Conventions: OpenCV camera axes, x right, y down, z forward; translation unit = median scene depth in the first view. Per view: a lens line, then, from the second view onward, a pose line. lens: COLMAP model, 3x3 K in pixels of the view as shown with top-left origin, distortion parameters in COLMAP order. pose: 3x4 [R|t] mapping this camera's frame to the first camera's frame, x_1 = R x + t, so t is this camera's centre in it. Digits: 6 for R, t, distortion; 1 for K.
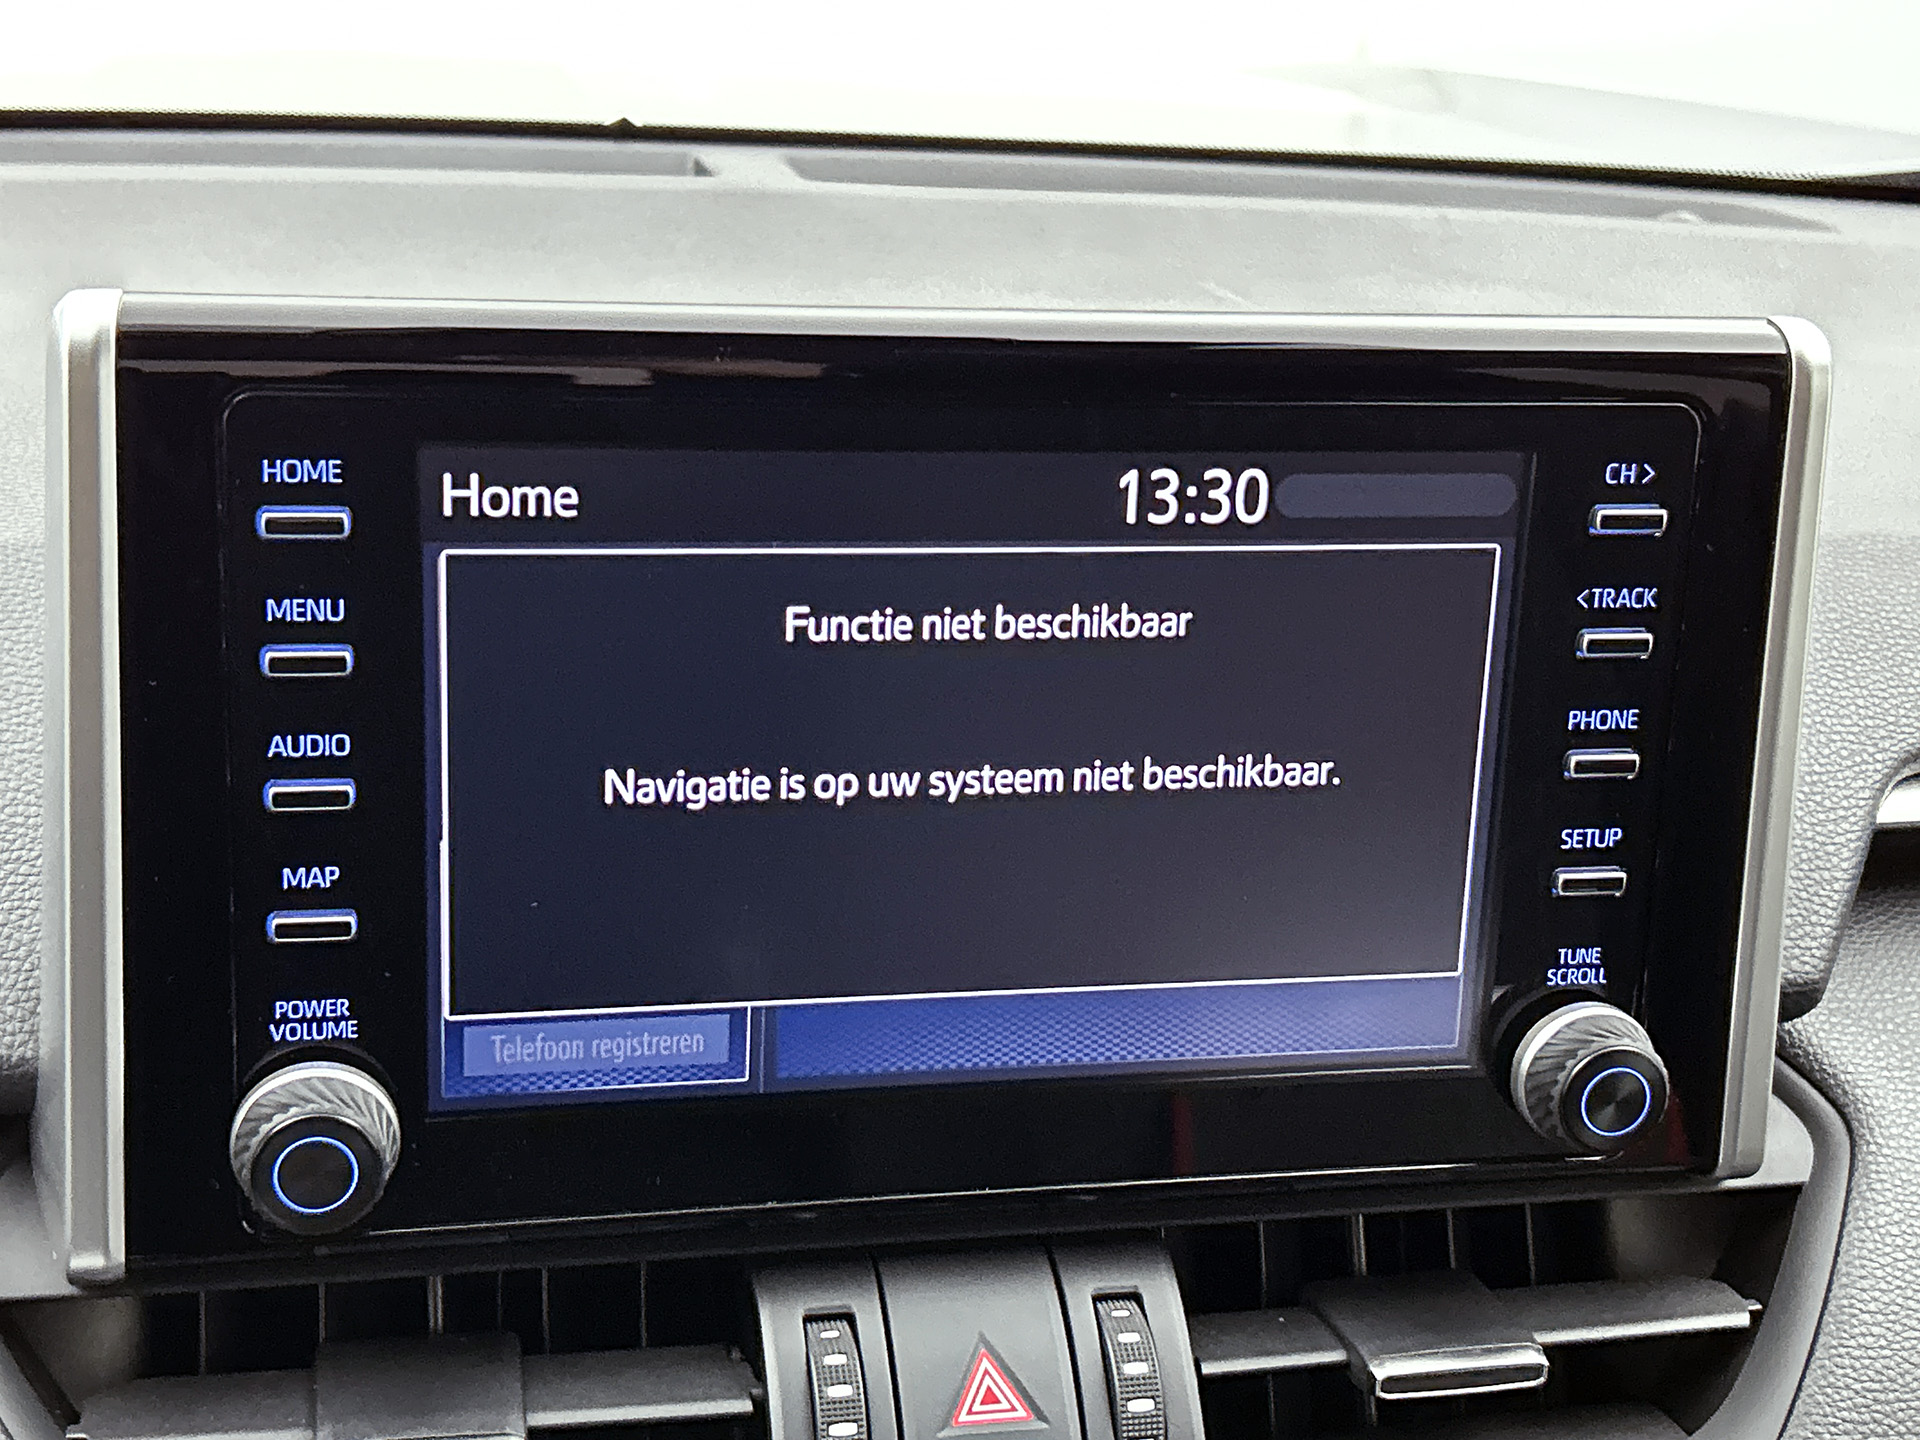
lens RADIAL K [[2735.2, 0, 950.1], [0, 2735.2, 748.6], [0, 0, 1]] dist [0.242775, -0.976266]
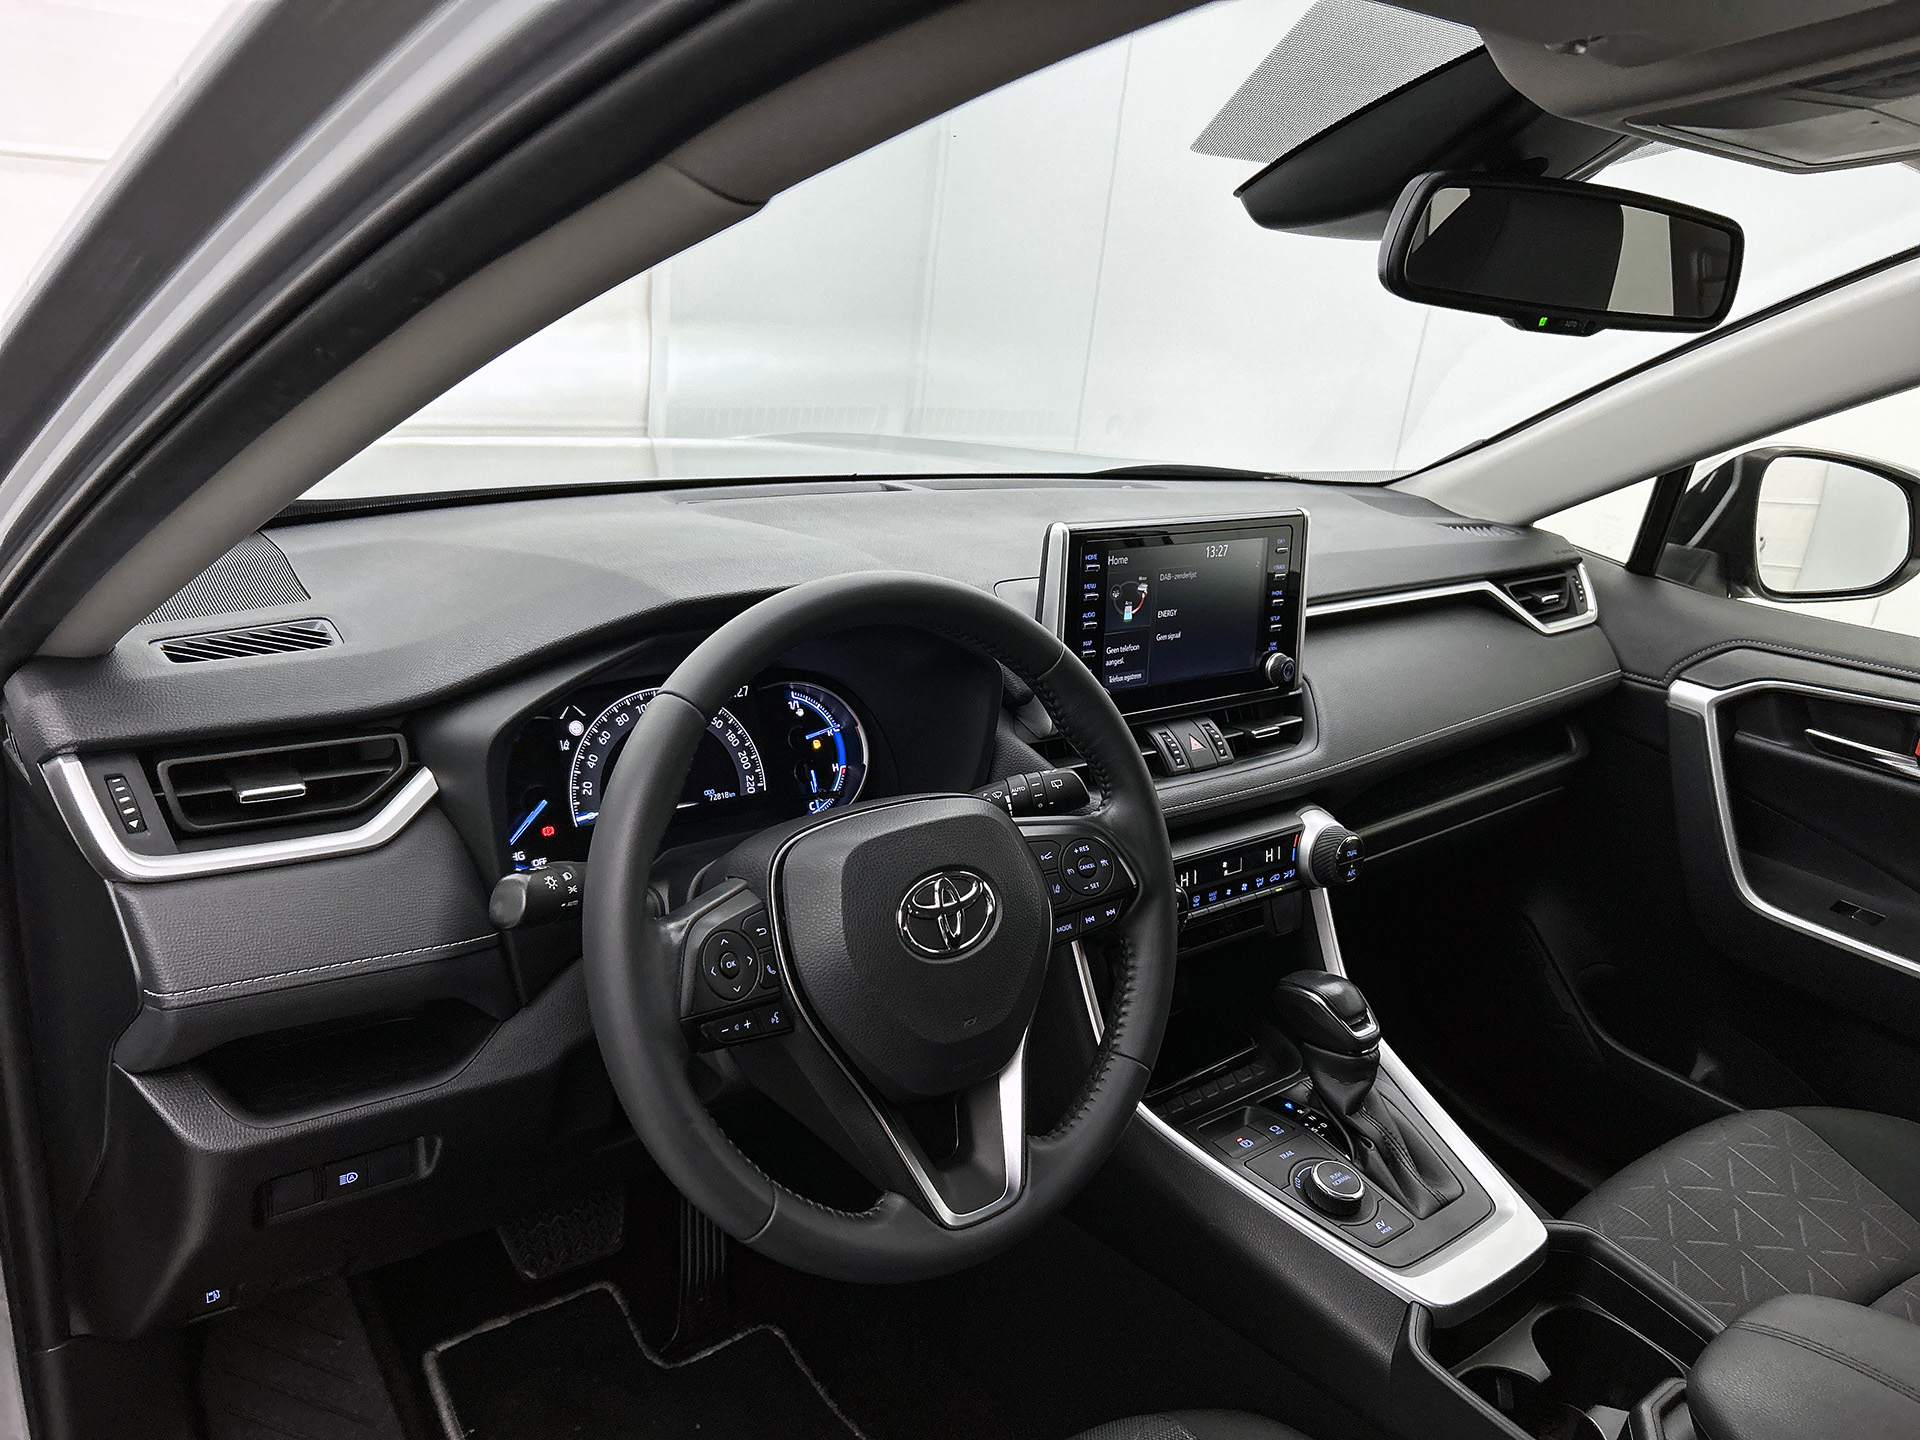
lens RADIAL K [[1422.7, 0, 958.0], [0, 1422.7, 745.7], [0, 0, 1]] dist [0.058918, -0.091282]
pose [[0.900085, -0.128171, 0.416436, -1.359355], [0.130216, 0.991204, 0.023625, 0.123896], [-0.415801, 0.032962, 0.908858, -1.044639]]
